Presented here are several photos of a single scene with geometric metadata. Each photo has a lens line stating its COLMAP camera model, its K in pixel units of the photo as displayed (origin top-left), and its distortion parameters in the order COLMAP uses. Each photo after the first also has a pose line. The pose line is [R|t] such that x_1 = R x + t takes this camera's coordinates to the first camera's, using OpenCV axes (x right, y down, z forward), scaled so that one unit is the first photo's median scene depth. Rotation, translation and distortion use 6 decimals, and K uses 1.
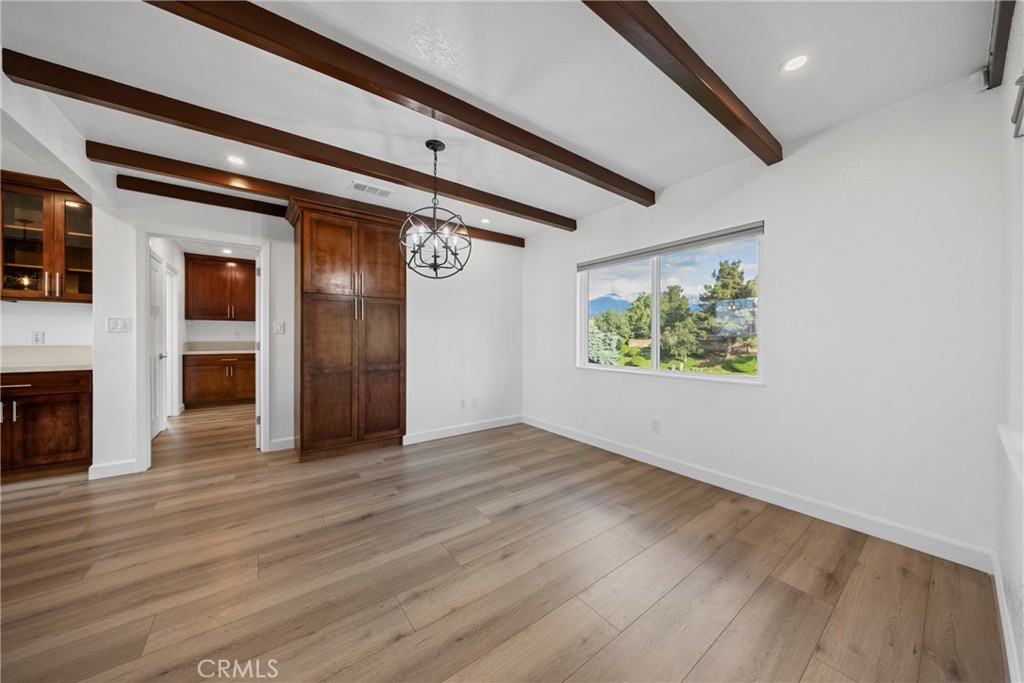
lens RADIAL K [[338.1, 0, 510.0], [0, 338.1, 339.0], [0, 0, 1]] dist [0.001449, 0.000019]
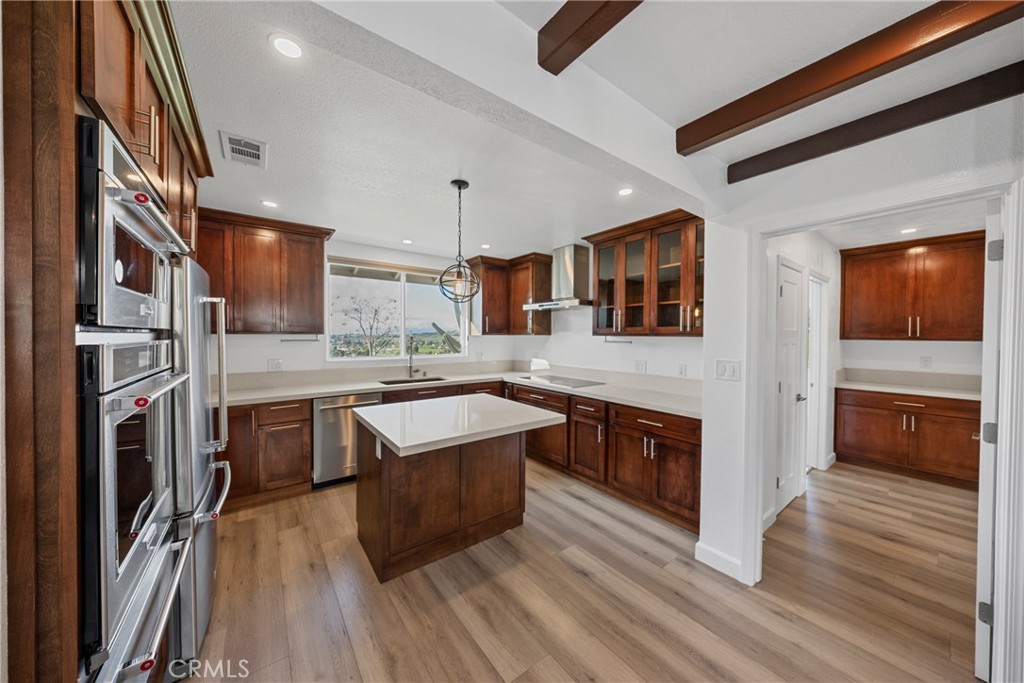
lens RADIAL K [[338.1, 0, 508.8], [0, 338.1, 338.6], [0, 0, 1]] dist [0.001449, 0.000019]
pose [[0.005958, 0.010785, -0.999924, -0.211592], [-0.008446, 0.999907, 0.010735, -0.060525], [0.999947, 0.008381, 0.006048, 0.258234]]
